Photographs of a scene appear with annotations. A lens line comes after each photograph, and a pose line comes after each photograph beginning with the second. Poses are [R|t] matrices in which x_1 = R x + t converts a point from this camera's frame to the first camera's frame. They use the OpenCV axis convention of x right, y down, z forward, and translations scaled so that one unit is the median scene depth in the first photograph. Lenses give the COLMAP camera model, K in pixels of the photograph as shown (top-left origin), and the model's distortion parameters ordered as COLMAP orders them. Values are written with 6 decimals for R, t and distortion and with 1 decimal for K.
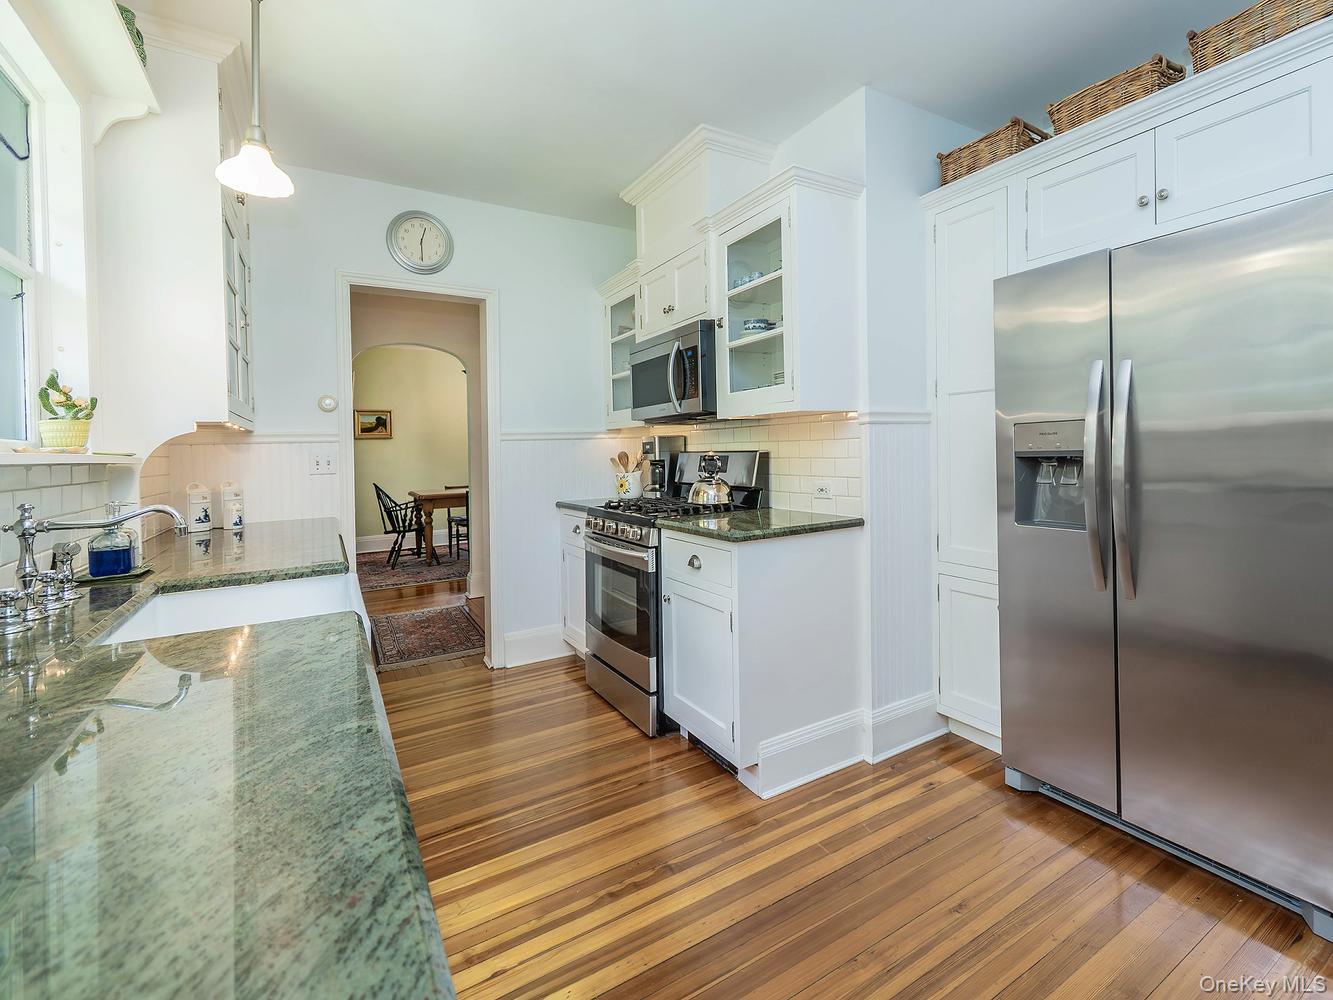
lens RADIAL K [[642.0, 0, 742.9], [0, 642.0, 444.4], [0, 0, 1]] dist [0.002663, 0.000274]
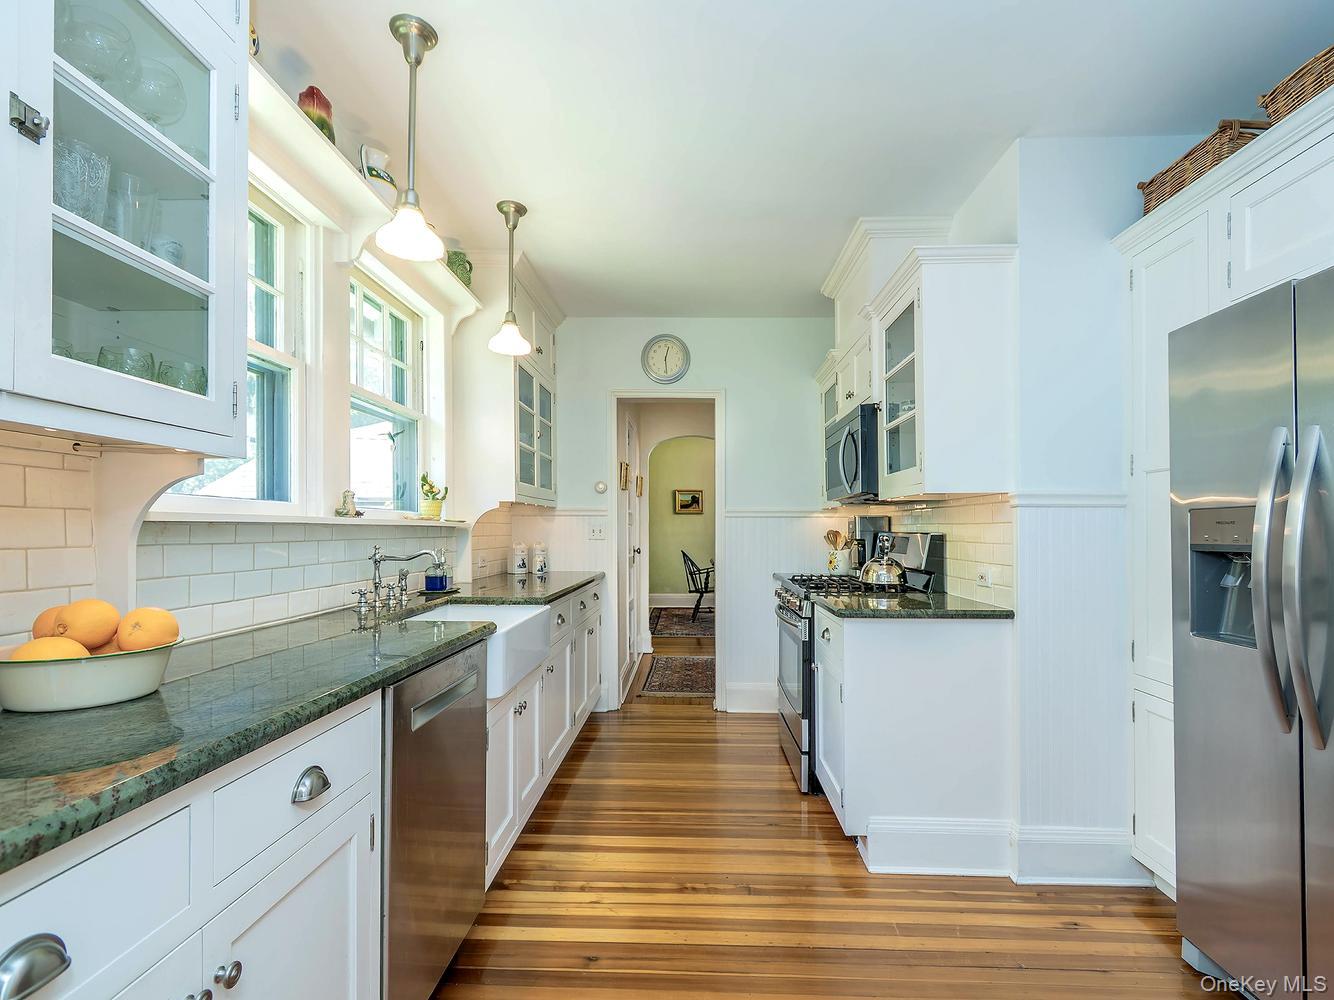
lens RADIAL K [[636.7, 0, 663.4], [0, 636.7, 513.8], [0, 0, 1]] dist [0.002498, -0.000334]
pose [[0.817429, 0.016585, -0.575790, 0.275683], [-0.023781, 0.999705, -0.004966, -0.005238], [0.575538, 0.017752, 0.817582, -0.026039]]
